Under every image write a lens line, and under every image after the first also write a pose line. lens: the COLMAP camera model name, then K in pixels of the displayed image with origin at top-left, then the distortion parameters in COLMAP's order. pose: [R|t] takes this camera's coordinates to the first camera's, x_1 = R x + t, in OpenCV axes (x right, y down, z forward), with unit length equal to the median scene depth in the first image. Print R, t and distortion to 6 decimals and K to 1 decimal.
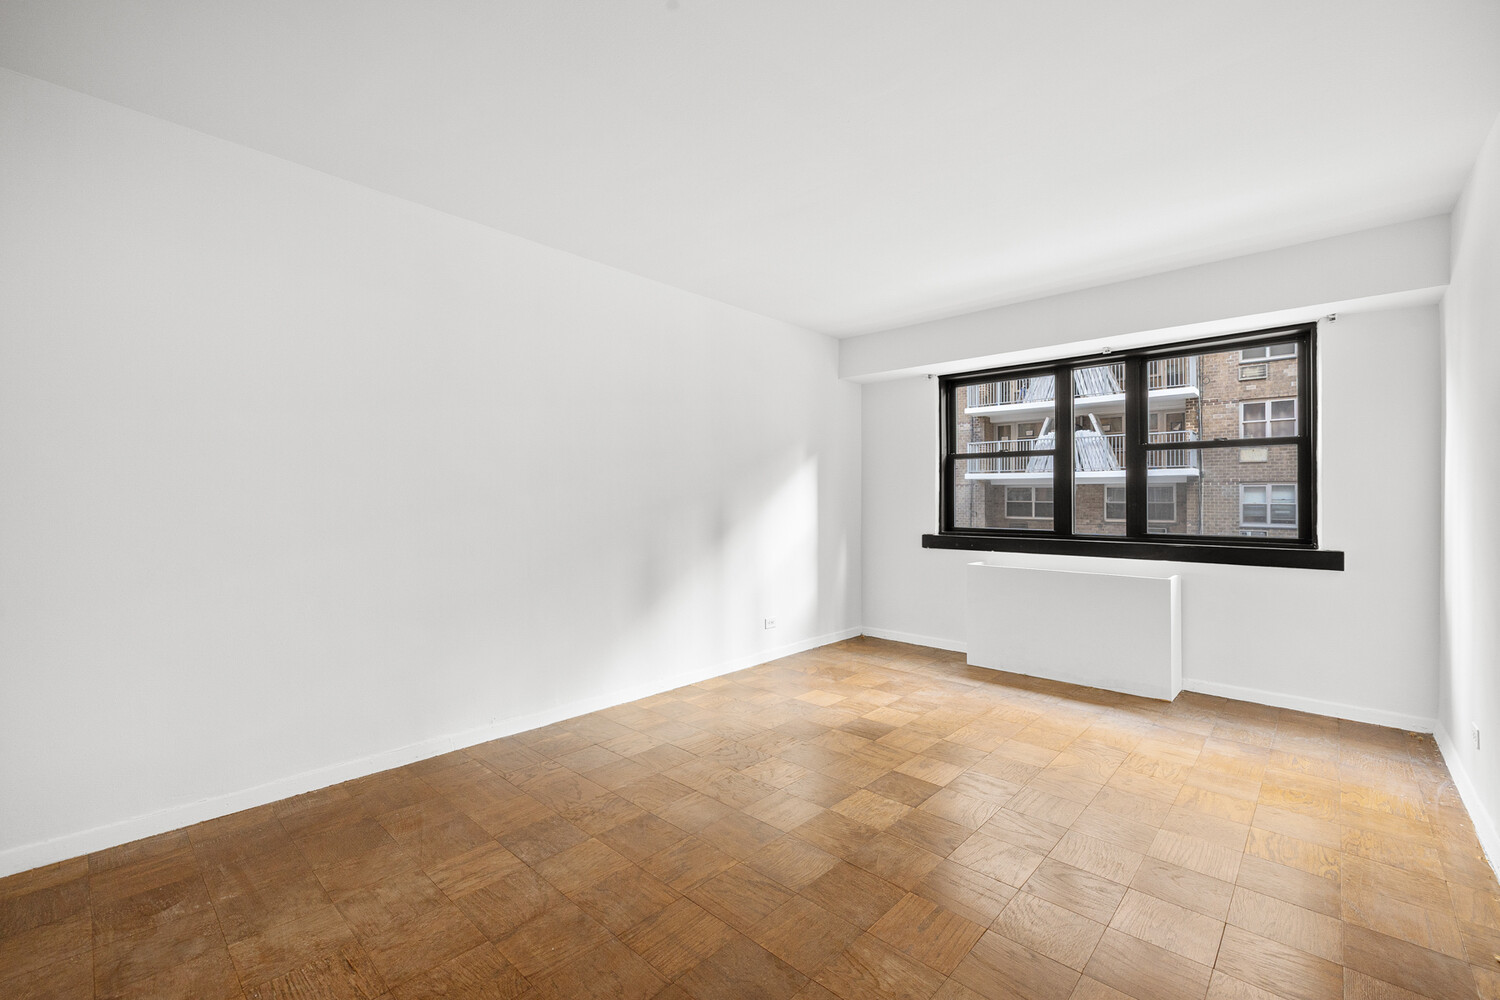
lens RADIAL K [[624.7, 0, 756.9], [0, 624.7, 494.6], [0, 0, 1]] dist [-0.002388, -0.000170]
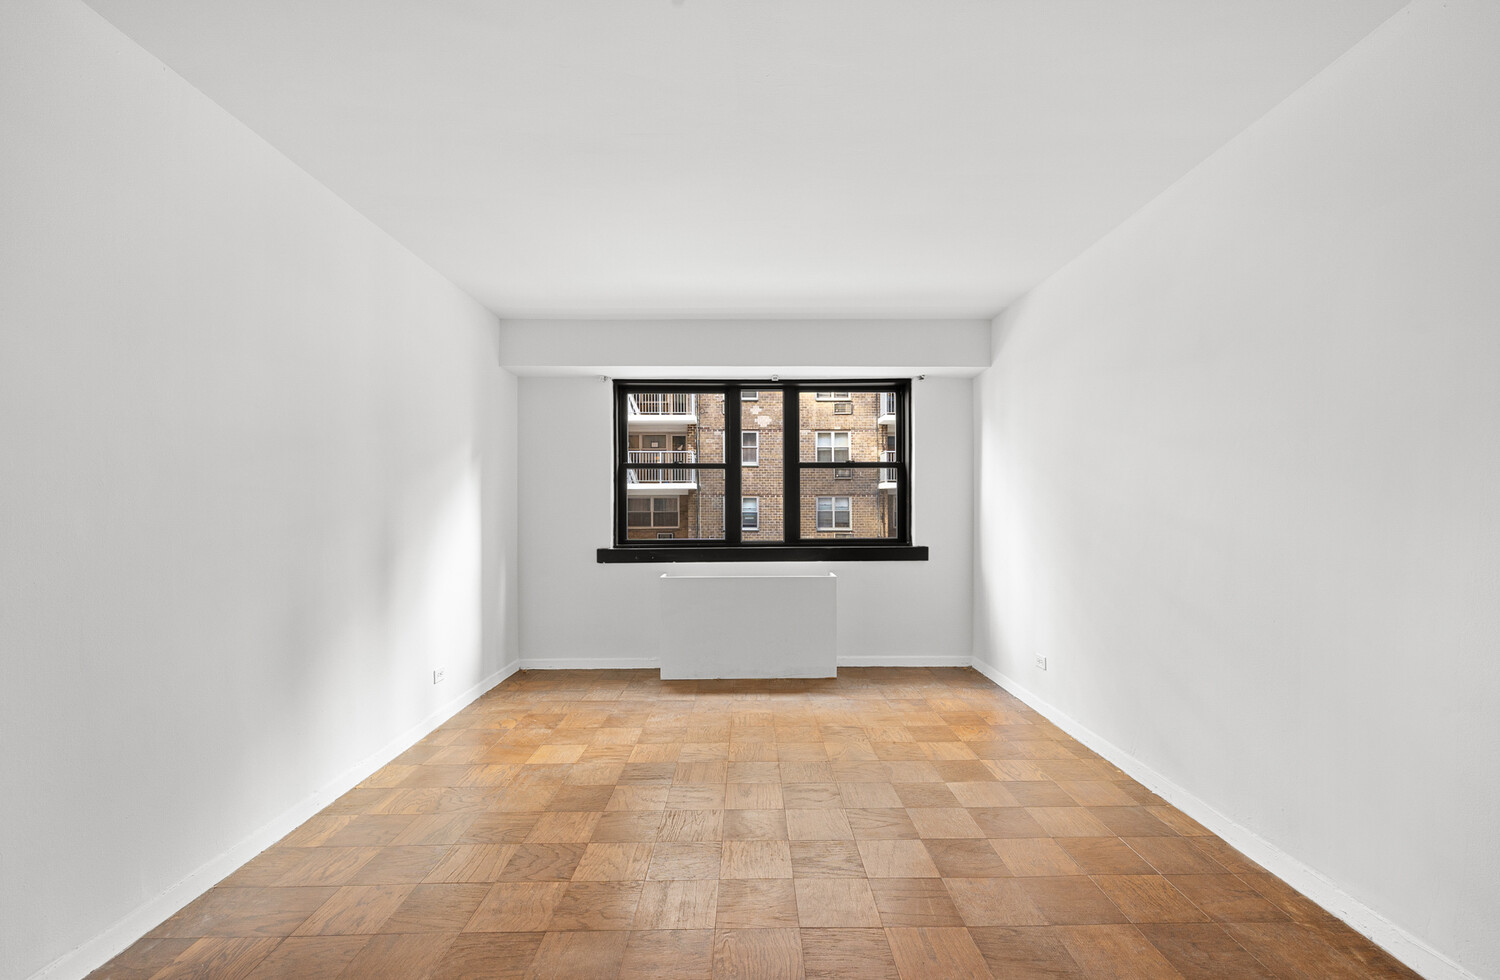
lens RADIAL K [[629.4, 0, 762.9], [0, 629.4, 502.5], [0, 0, 1]] dist [-0.000079, 0.000306]
pose [[0.725987, 0.003145, 0.687701, -0.256457], [-0.000864, 0.999993, -0.003662, -0.001254], [-0.687707, 0.002064, 0.725985, 0.203563]]
